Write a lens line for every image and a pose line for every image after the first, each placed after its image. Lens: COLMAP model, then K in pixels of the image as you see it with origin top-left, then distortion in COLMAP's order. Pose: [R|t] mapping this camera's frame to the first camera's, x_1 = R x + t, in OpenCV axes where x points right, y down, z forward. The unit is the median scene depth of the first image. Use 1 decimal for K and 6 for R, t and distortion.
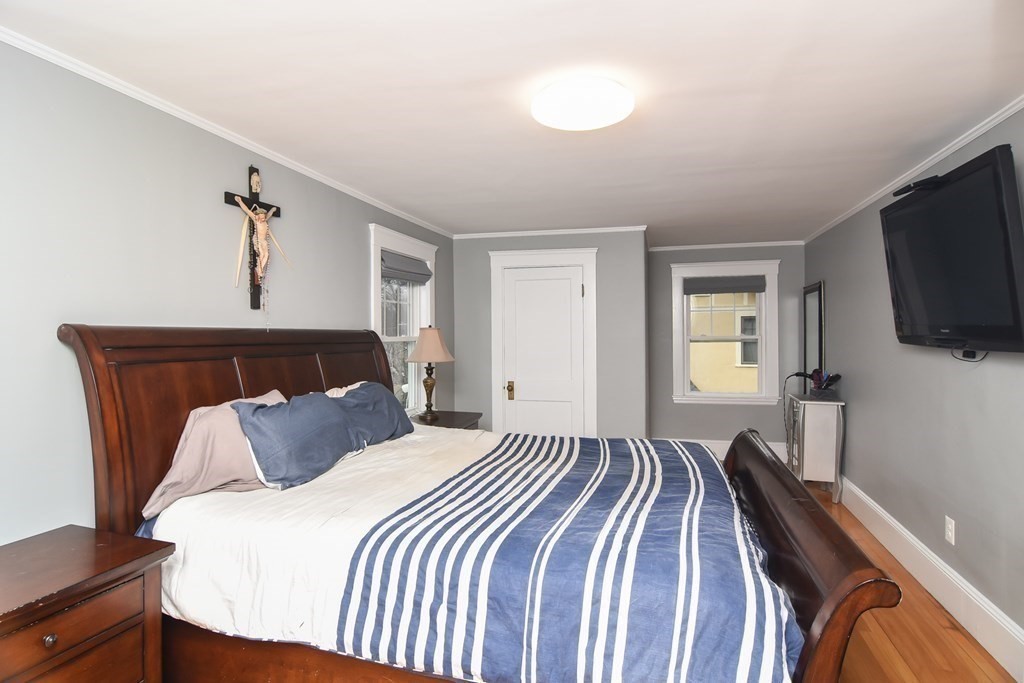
lens RADIAL K [[548.2, 0, 511.4], [0, 548.2, 334.3], [0, 0, 1]] dist [-0.008704, -0.004819]
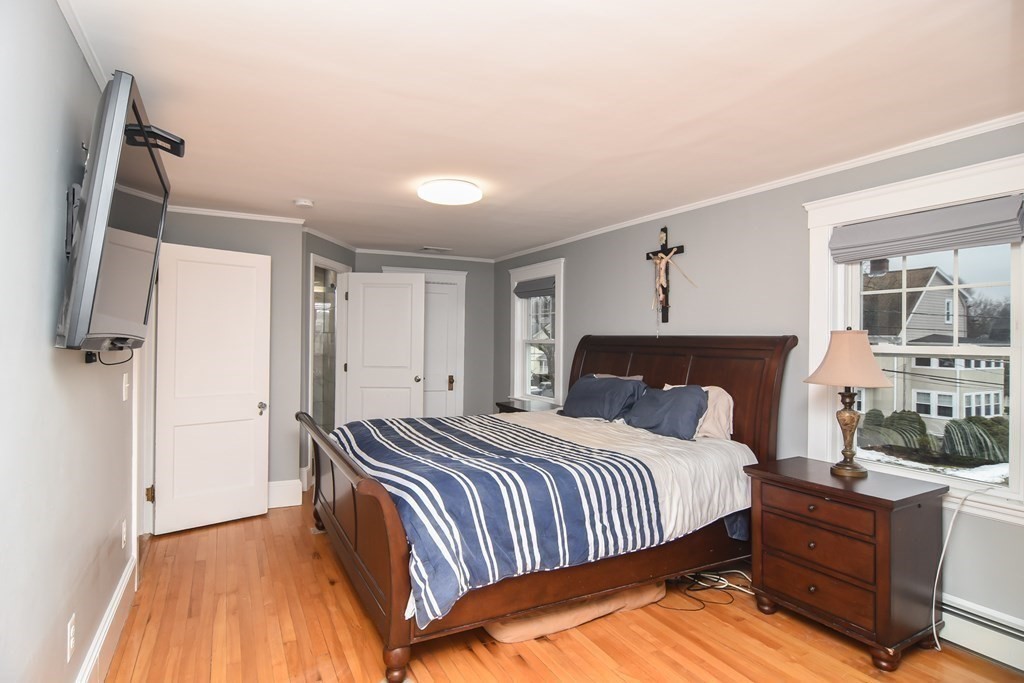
lens RADIAL K [[548.2, 0, 511.7], [0, 548.2, 340.0], [0, 0, 1]] dist [-0.008704, -0.004819]
pose [[-0.719665, -0.005767, -0.694297, 0.779769], [-0.011287, 0.999931, 0.003394, 0.000464], [0.694230, 0.010279, -0.719680, 1.619080]]
